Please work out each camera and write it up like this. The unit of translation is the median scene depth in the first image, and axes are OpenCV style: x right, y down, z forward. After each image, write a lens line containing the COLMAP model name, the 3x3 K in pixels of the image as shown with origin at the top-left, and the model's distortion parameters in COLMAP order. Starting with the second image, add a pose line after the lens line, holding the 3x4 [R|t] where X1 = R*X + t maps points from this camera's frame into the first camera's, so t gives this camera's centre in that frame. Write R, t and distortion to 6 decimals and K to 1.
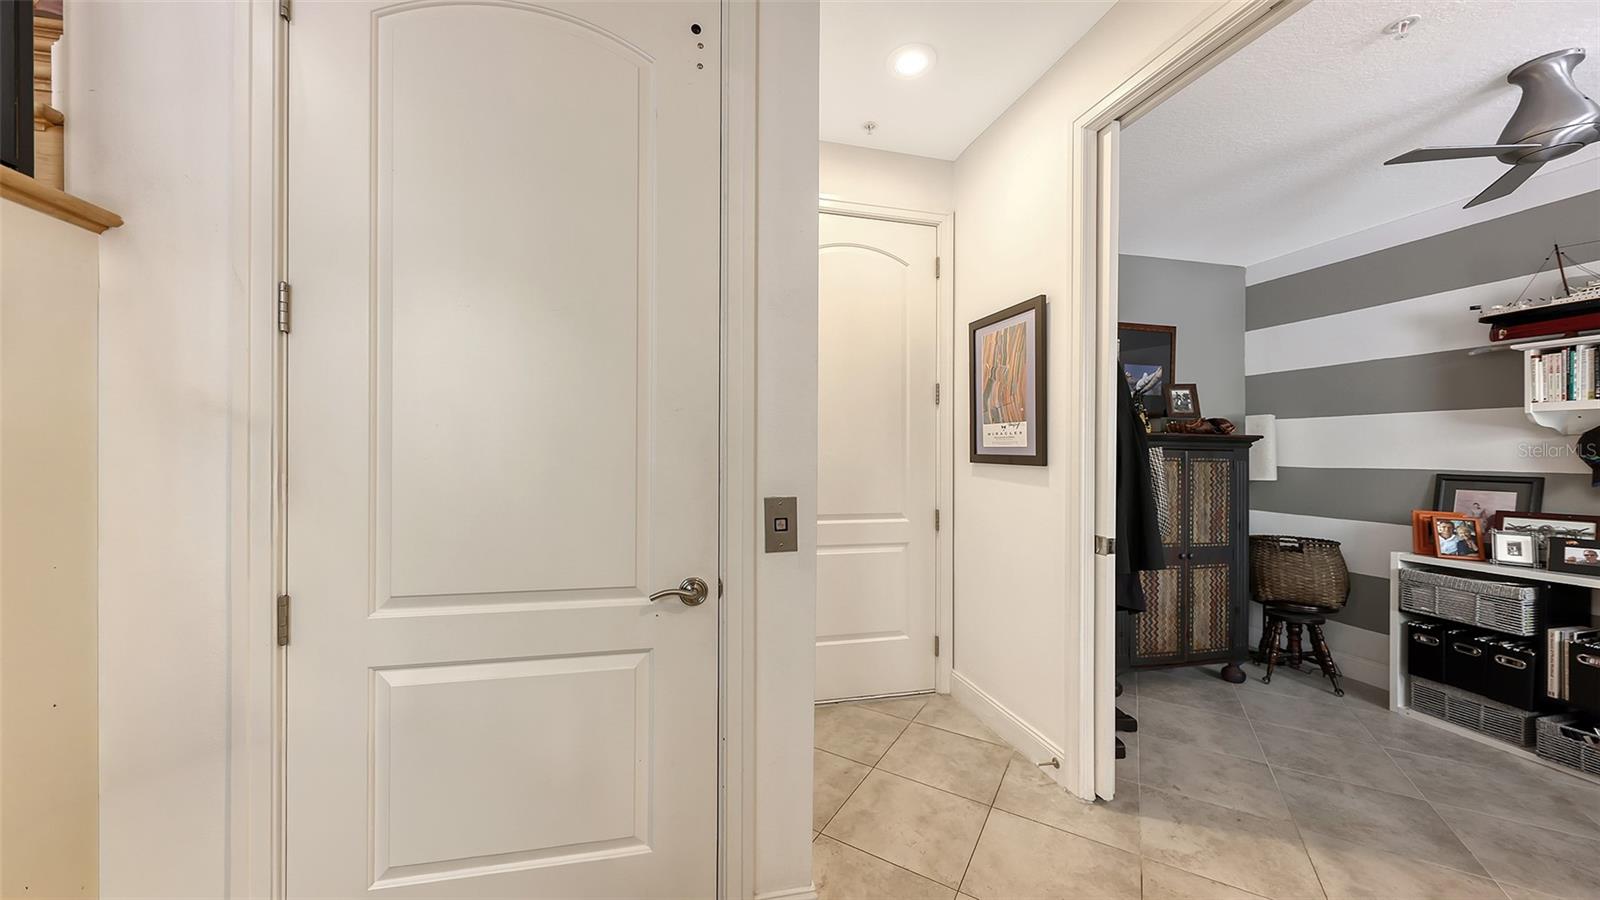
lens RADIAL K [[552.6, 0, 797.8], [0, 552.6, 453.8], [0, 0, 1]] dist [0.002673, -0.000929]
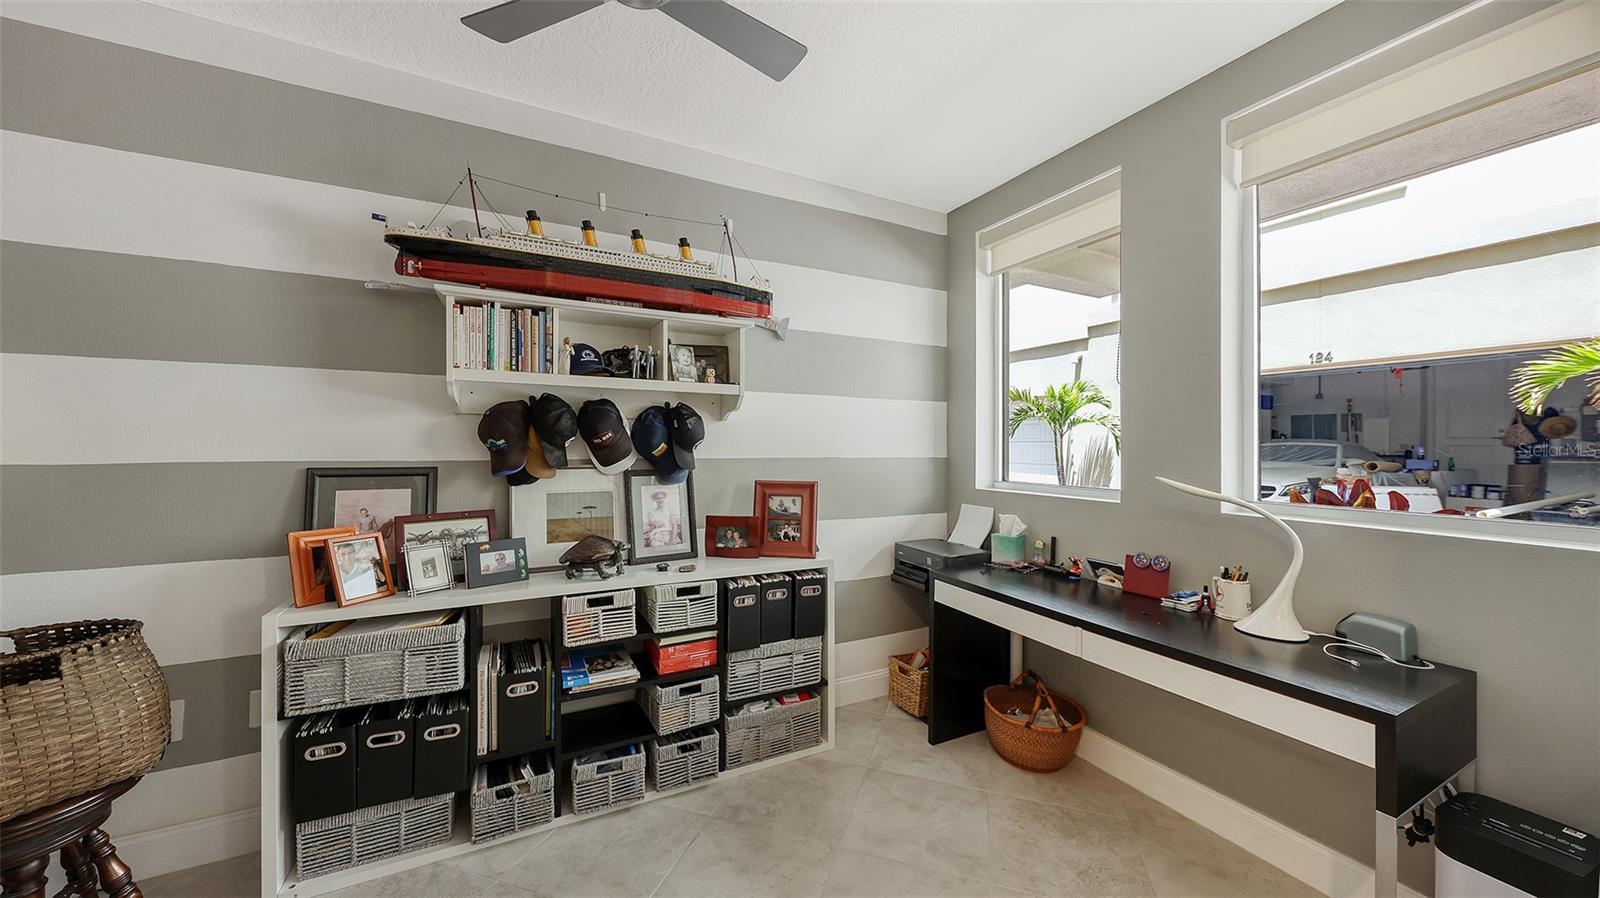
lens RADIAL K [[552.6, 0, 799.3], [0, 552.6, 442.3], [0, 0, 1]] dist [0.002673, -0.000929]
pose [[-0.216528, -0.008083, 0.976243, 0.475257], [-0.005934, 0.999958, 0.006963, -0.000667], [-0.976258, -0.004286, -0.216567, 0.669262]]
